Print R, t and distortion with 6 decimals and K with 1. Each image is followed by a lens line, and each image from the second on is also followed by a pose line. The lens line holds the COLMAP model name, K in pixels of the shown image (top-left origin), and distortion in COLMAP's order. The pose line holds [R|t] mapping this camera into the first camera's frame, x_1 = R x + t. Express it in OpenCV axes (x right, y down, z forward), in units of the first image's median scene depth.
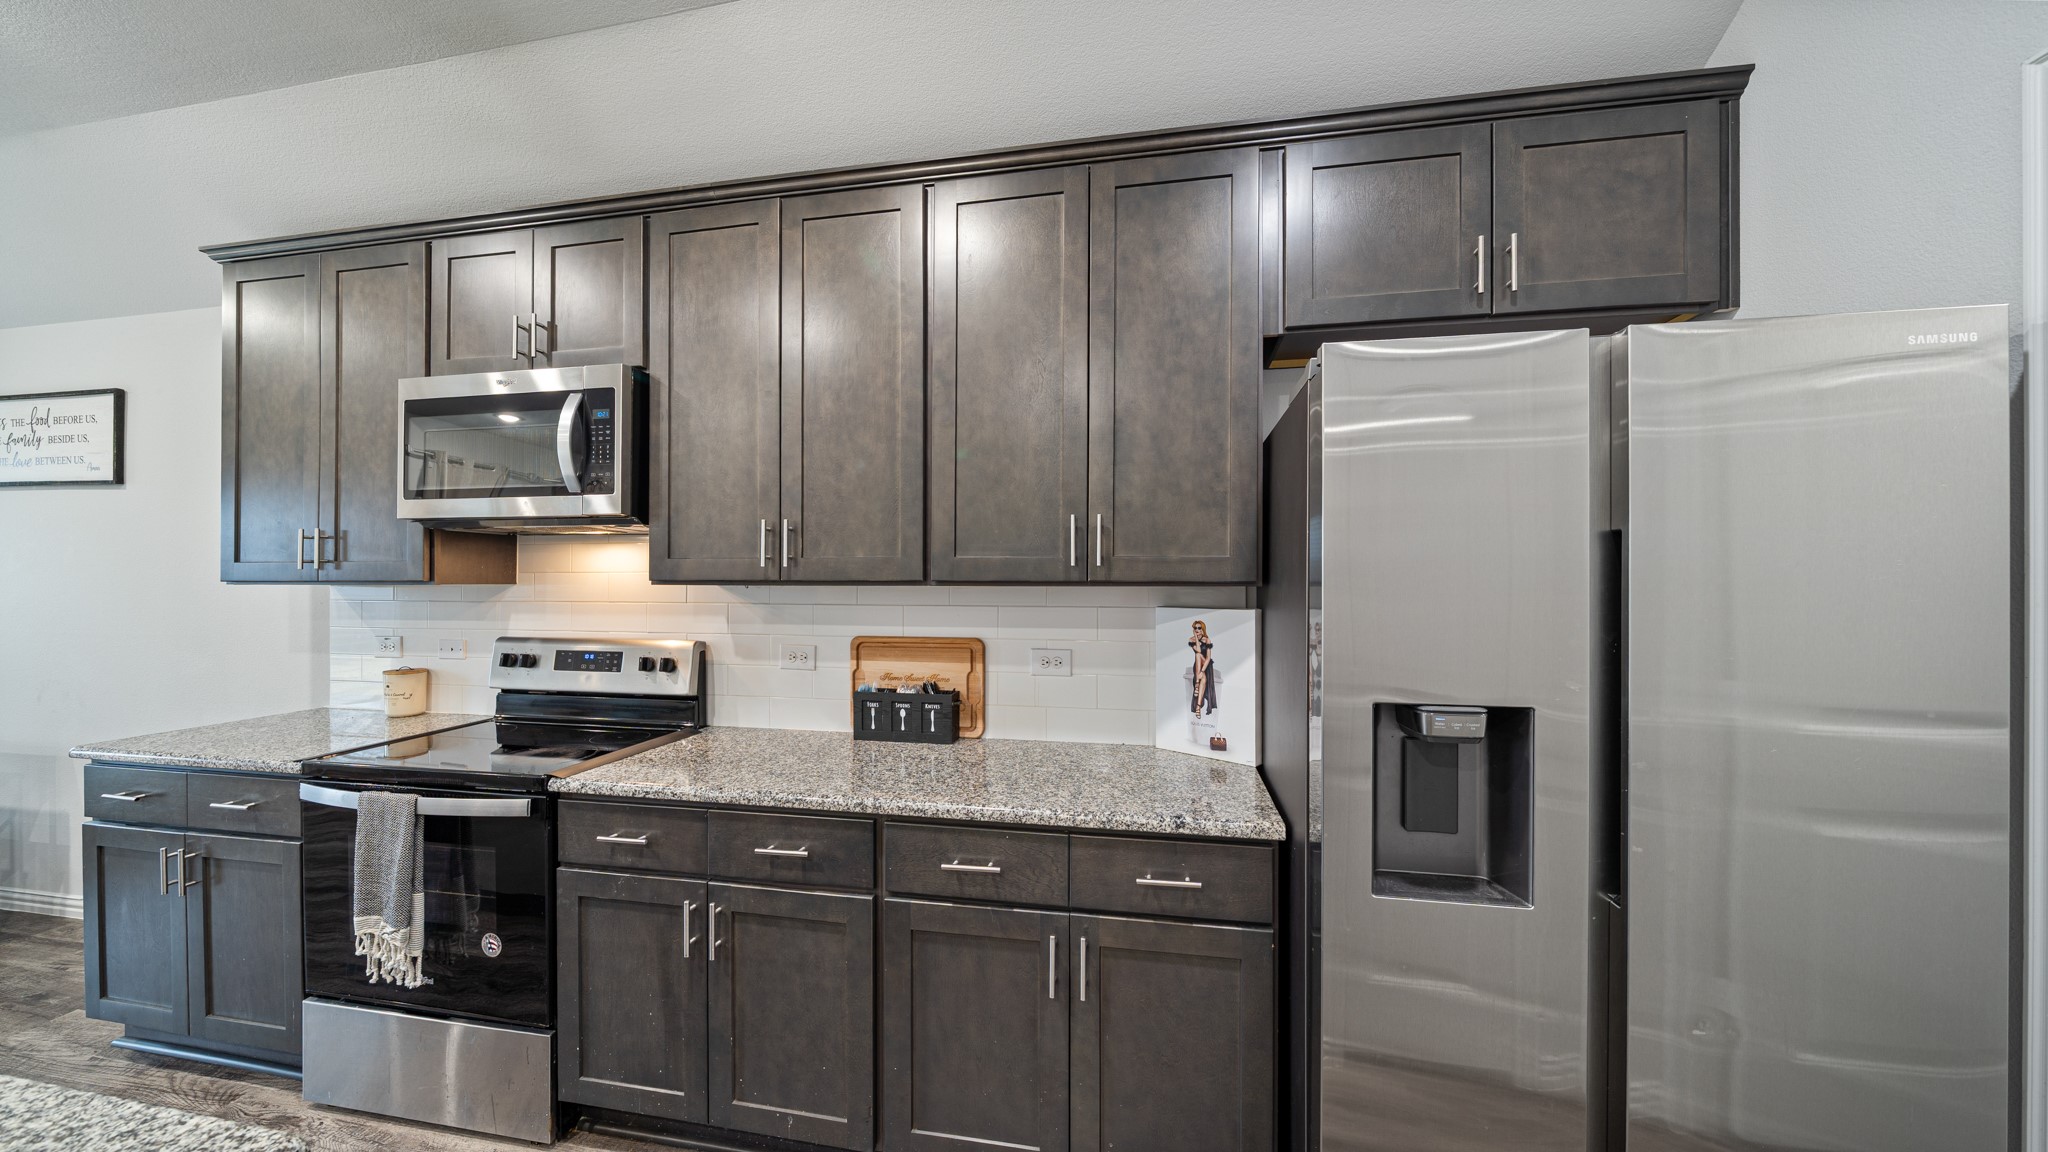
lens RADIAL K [[703.5, 0, 1024.6], [0, 703.5, 578.8], [0, 0, 1]] dist [-0.006236, 0.000013]
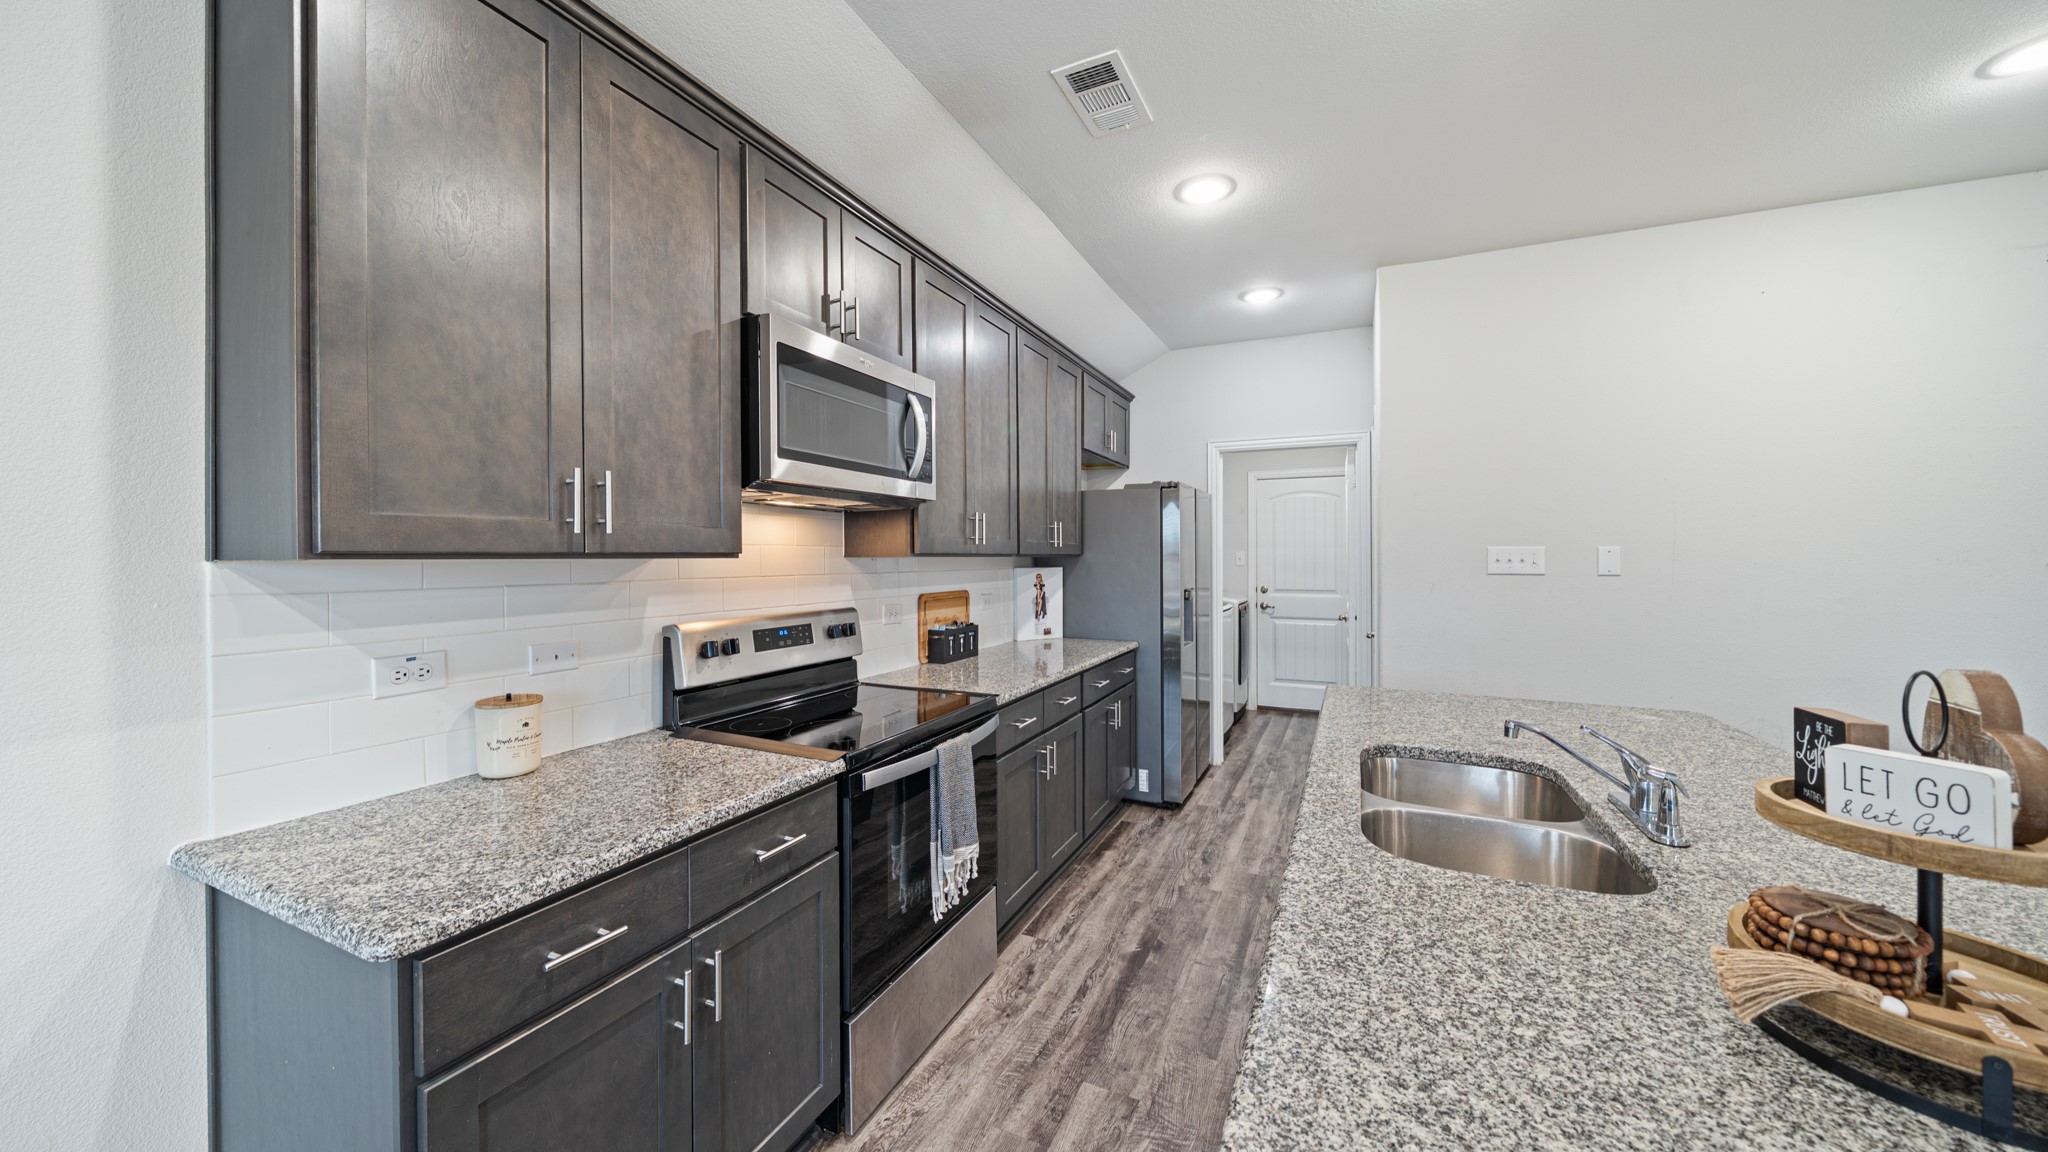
lens RADIAL K [[714.5, 0, 1025.9], [0, 714.5, 559.9], [0, 0, 1]] dist [-0.002877, -0.000146]
pose [[0.242268, -0.006559, 0.970187, -1.721337], [-0.003500, 0.999965, 0.007634, 0.003247], [-0.970203, -0.005245, 0.242237, 0.512768]]
